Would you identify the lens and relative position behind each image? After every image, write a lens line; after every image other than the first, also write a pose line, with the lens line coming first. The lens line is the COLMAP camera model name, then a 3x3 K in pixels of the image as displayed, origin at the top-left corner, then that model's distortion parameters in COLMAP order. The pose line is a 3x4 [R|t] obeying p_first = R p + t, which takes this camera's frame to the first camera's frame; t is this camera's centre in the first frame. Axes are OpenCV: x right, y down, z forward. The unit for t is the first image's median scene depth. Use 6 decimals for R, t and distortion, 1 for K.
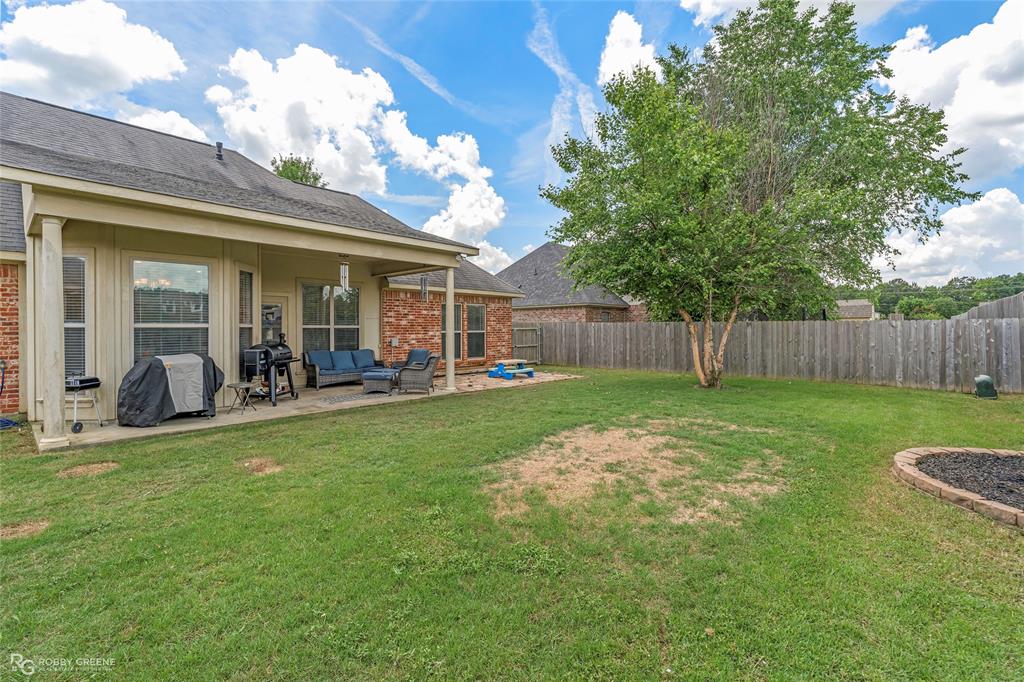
lens RADIAL K [[464.8, 0, 509.8], [0, 464.8, 331.6], [0, 0, 1]] dist [-0.001997, -0.000473]
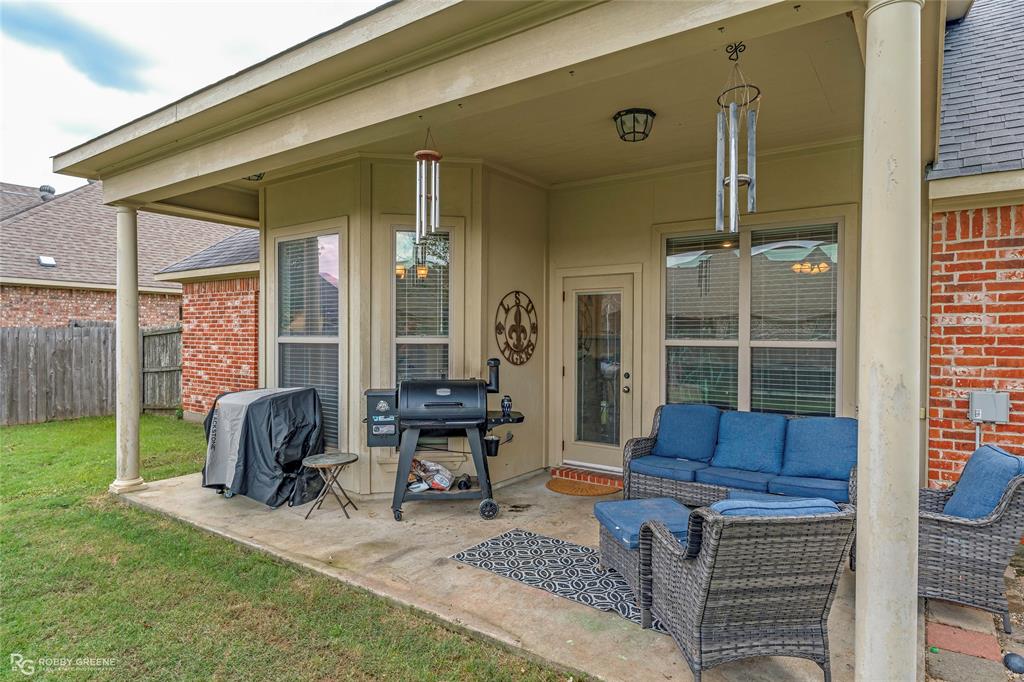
lens RADIAL K [[592.1, 0, 510.3], [0, 592.1, 343.7], [0, 0, 1]] dist [-0.002568, 0.001024]
pose [[0.116159, 0.016283, -0.993097, 0.047290], [-0.012304, 0.999812, 0.014954, -0.012957], [0.993154, 0.010482, 0.116338, 0.661732]]
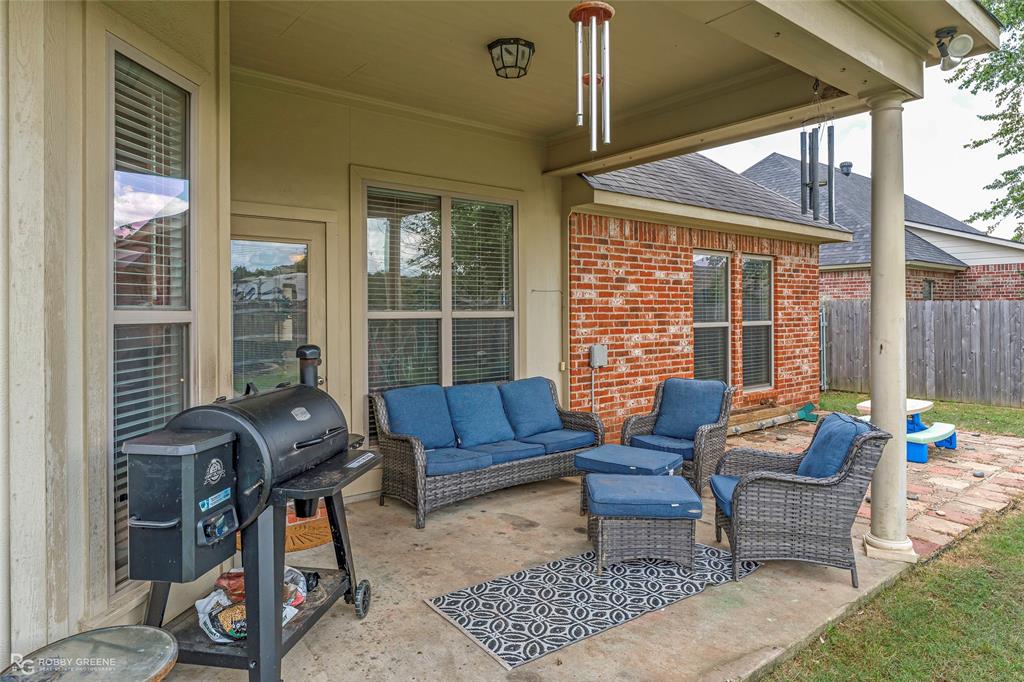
lens RADIAL K [[635.7, 0, 516.3], [0, 635.7, 311.4], [0, 0, 1]] dist [-0.009521, 0.000159]
pose [[0.989681, -0.002112, -0.143270, -0.228605], [0.001335, 0.999984, -0.005513, -0.008773], [0.143279, 0.005265, 0.989668, 0.468836]]
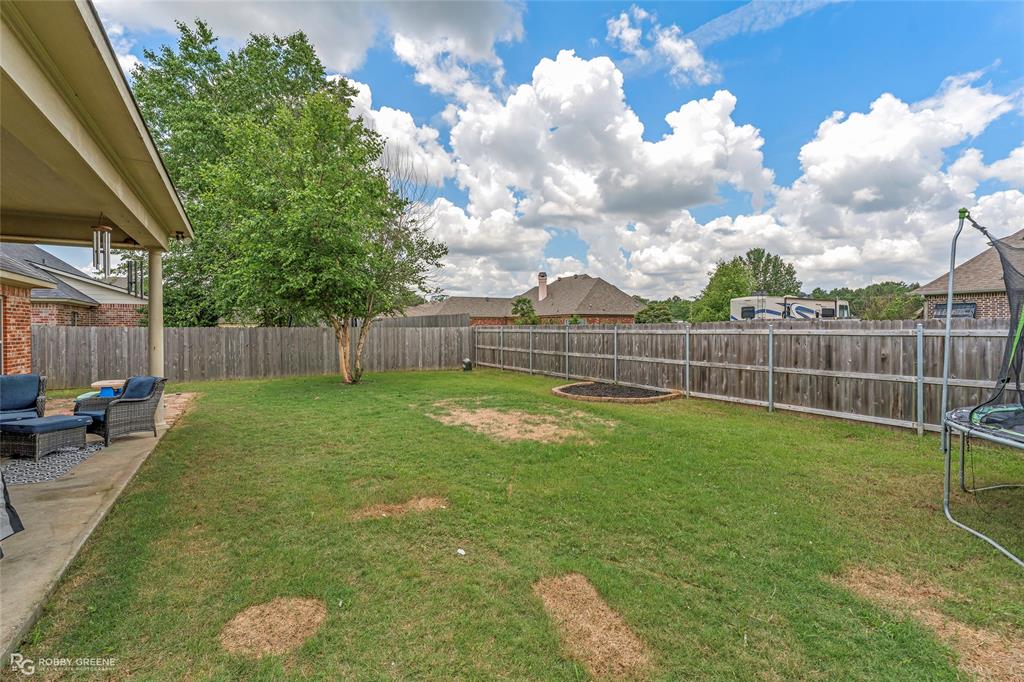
lens RADIAL K [[464.8, 0, 510.8], [0, 464.8, 332.1], [0, 0, 1]] dist [-0.001997, -0.000473]
pose [[0.298610, -0.005469, 0.954360, -0.492965], [0.009656, 0.999950, 0.002709, -0.009311], [-0.954326, 0.008406, 0.298647, 0.225736]]
